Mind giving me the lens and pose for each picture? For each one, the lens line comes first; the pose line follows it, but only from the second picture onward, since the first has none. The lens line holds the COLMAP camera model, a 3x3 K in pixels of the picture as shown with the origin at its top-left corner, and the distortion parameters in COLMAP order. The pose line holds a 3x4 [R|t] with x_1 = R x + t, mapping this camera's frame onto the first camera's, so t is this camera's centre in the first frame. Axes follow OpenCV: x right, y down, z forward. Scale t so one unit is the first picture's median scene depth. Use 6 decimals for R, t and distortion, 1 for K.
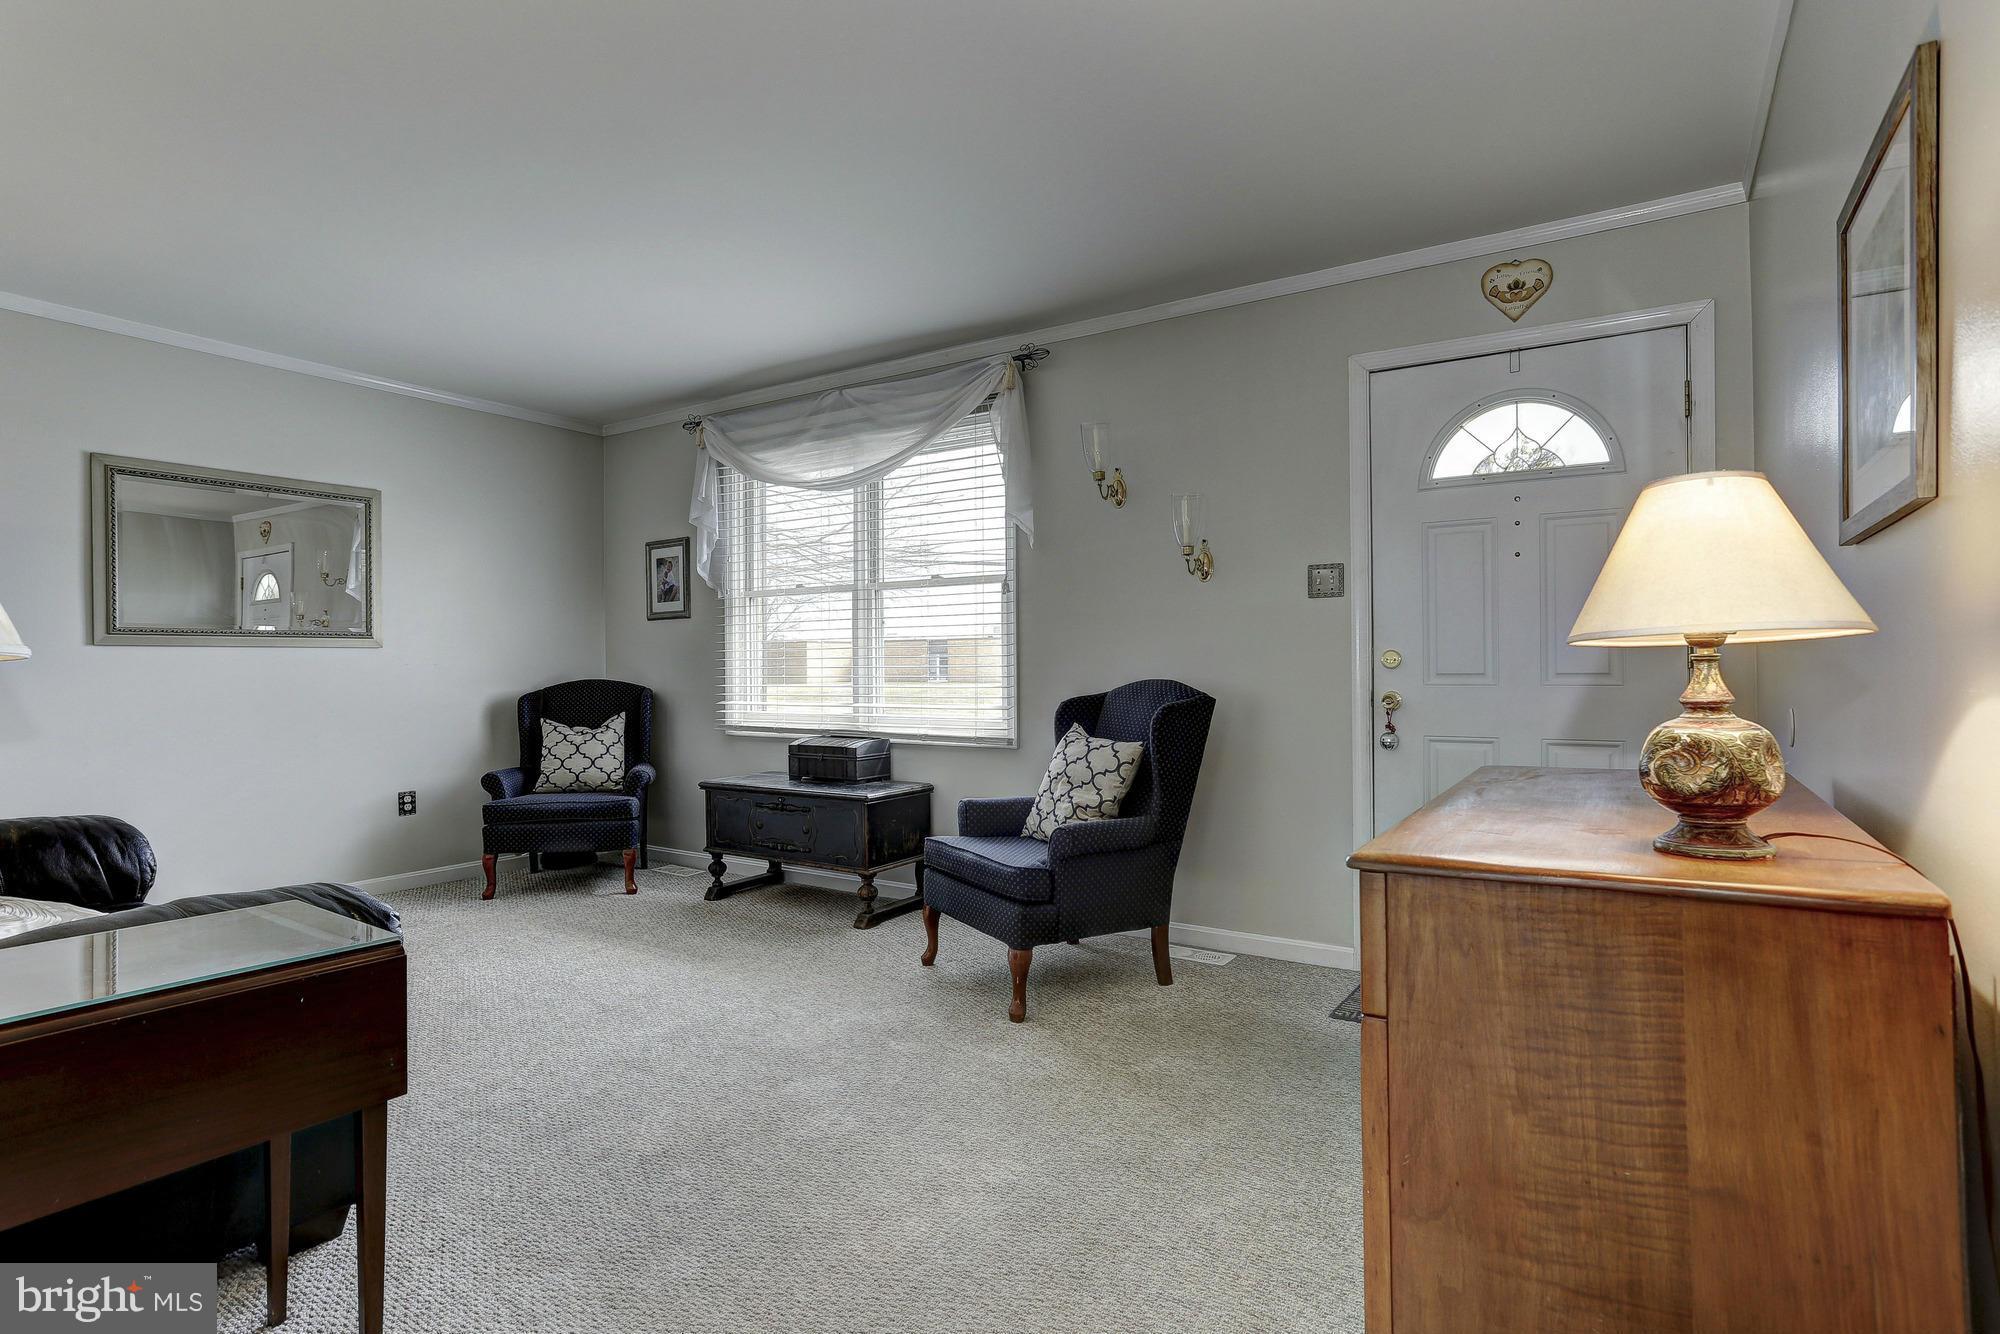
lens RADIAL K [[964.8, 0, 997.2], [0, 964.8, 655.4], [0, 0, 1]] dist [-0.026232, 0.017846]
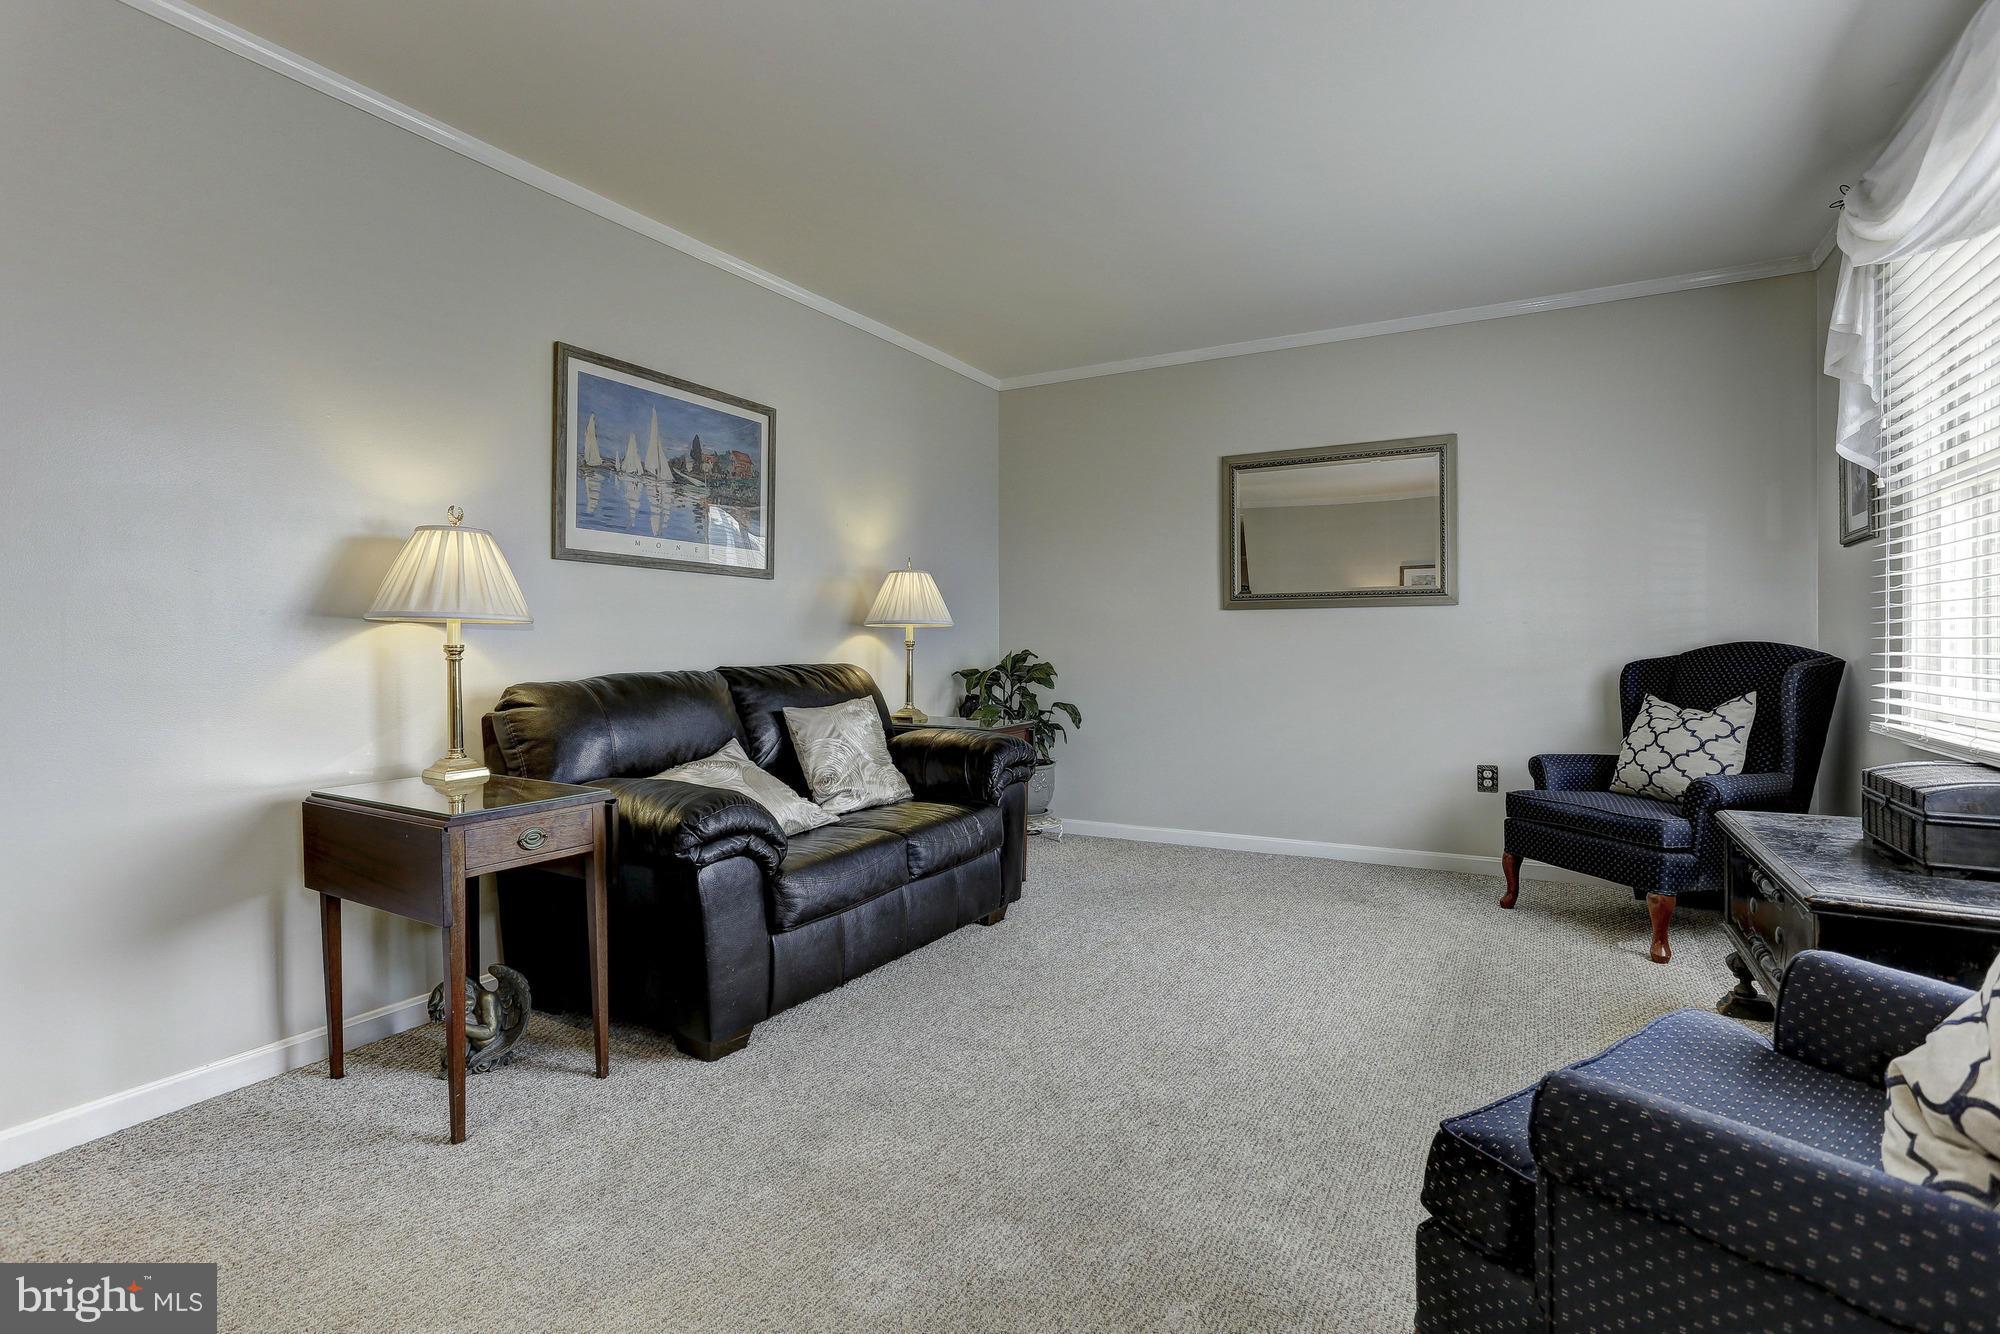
lens RADIAL K [[964.8, 0, 997.2], [0, 964.8, 655.4], [0, 0, 1]] dist [-0.026232, 0.017846]
pose [[0.083106, 0.022095, -0.996296, 0.239603], [0.018656, 0.999544, 0.023723, 0.010465], [0.996366, -0.020558, 0.082656, 0.489066]]
